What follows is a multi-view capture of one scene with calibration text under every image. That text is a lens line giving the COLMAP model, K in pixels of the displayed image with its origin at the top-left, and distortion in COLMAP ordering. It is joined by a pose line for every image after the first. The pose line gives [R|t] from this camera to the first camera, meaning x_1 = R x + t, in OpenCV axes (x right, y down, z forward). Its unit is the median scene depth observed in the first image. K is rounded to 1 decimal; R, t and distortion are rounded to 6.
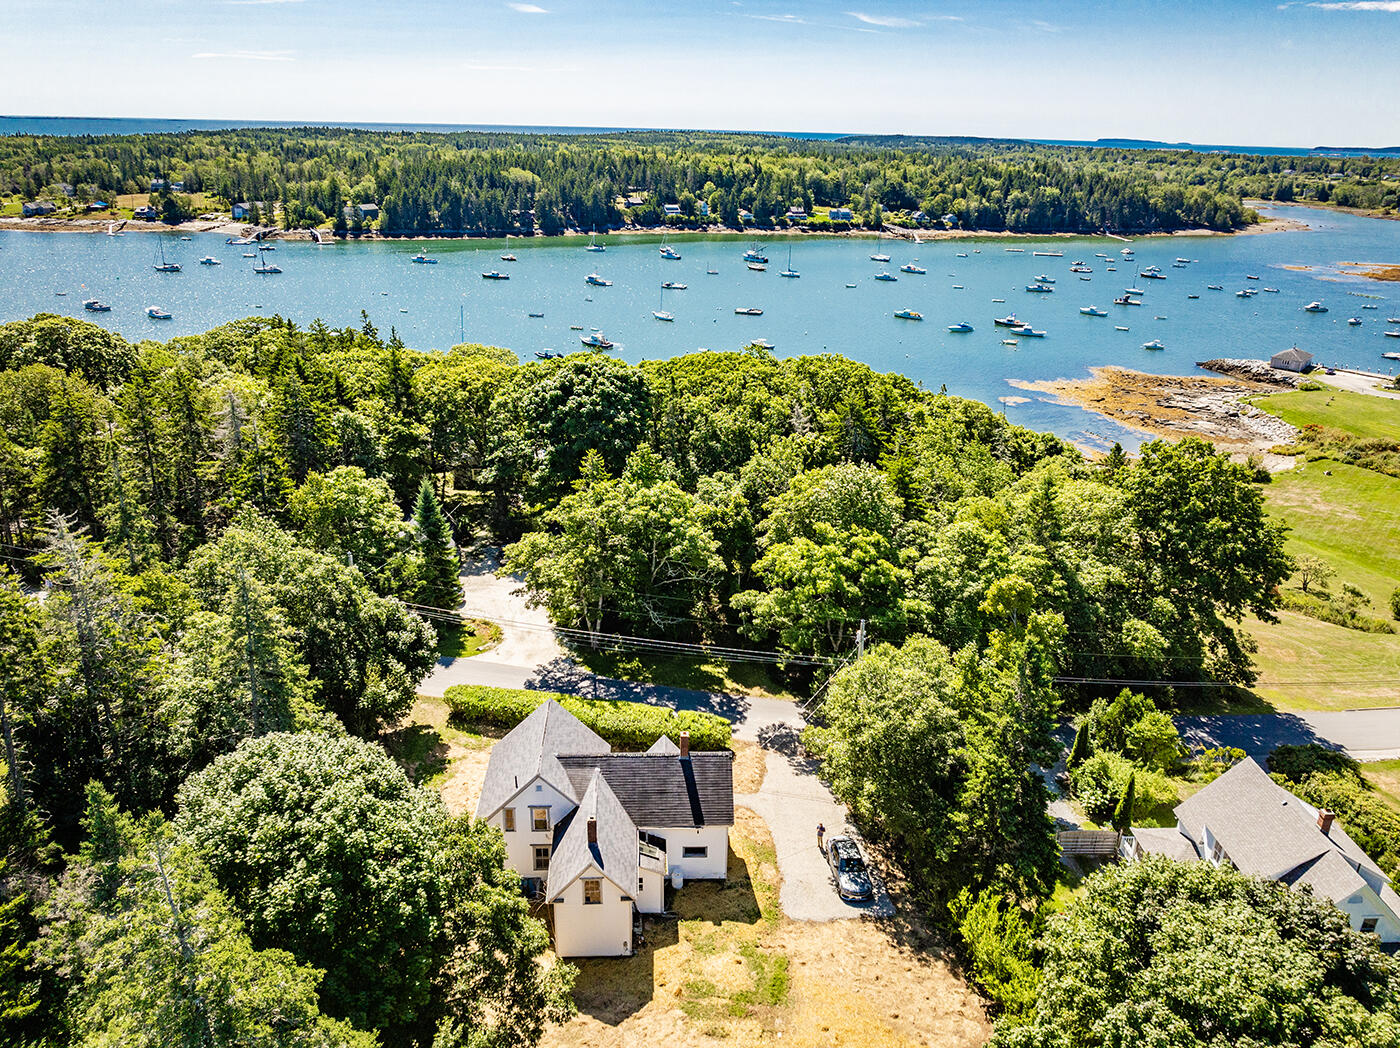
lens RADIAL K [[983.0, 0, 700.0], [0, 983.0, 524.0], [0, 0, 1]] dist [-0.020745, 0.002647]
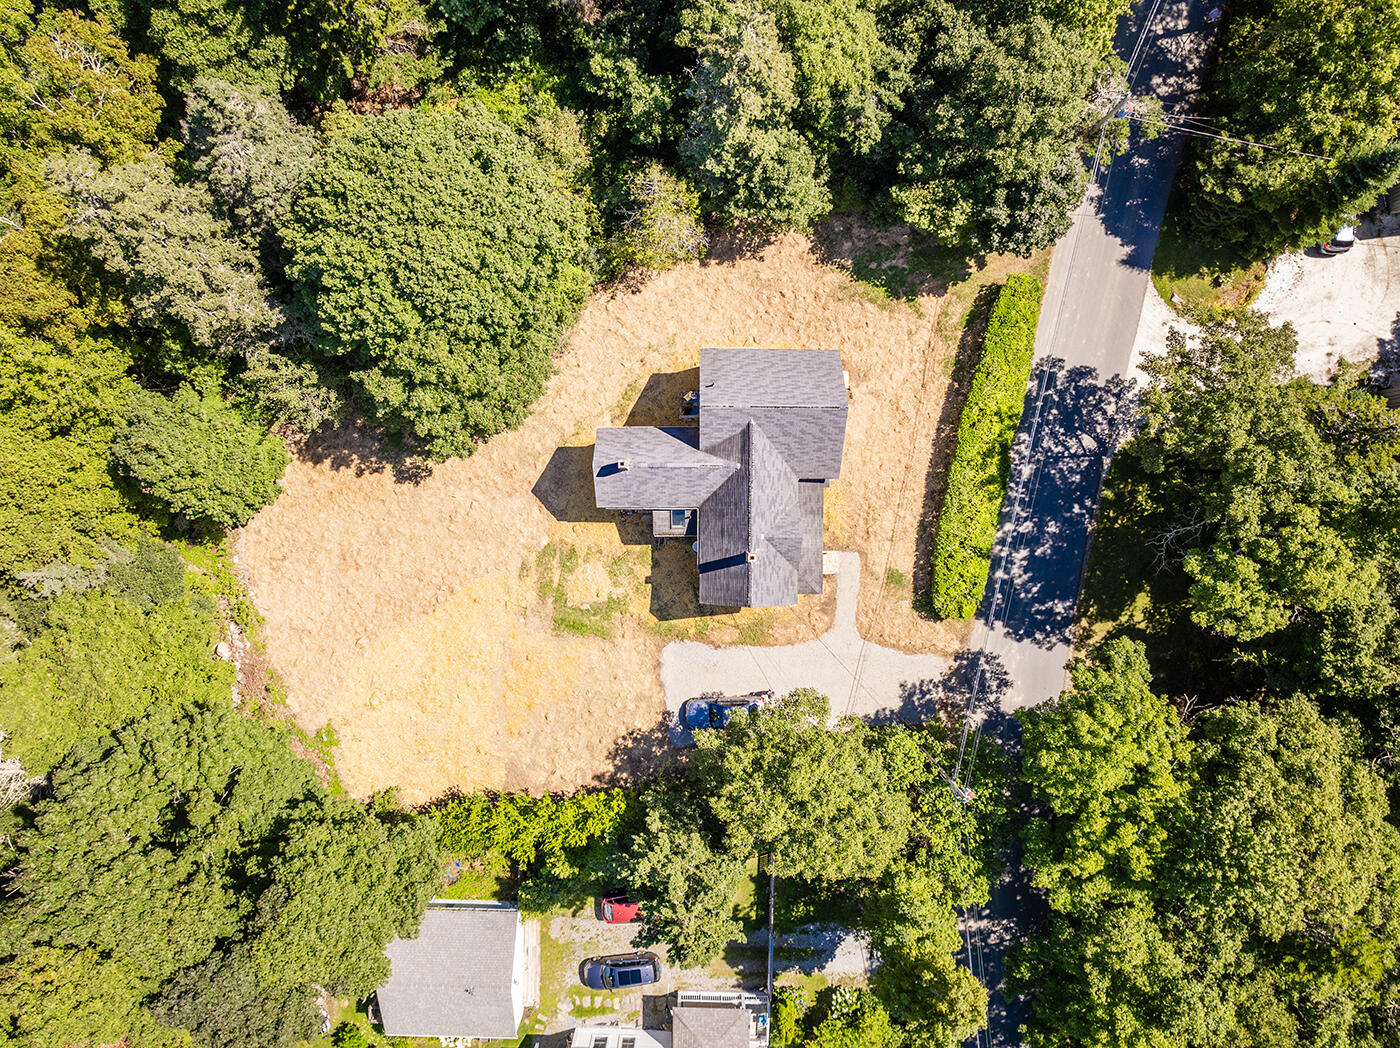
lens RADIAL K [[983.0, 0, 700.0], [0, 983.0, 524.0], [0, 0, 1]] dist [-0.020745, 0.002647]
pose [[-0.057321, 0.998086, -0.023217, -0.017666], [-0.395238, -0.001331, 0.918578, -0.478446], [0.916788, 0.061830, 0.394558, 0.450895]]
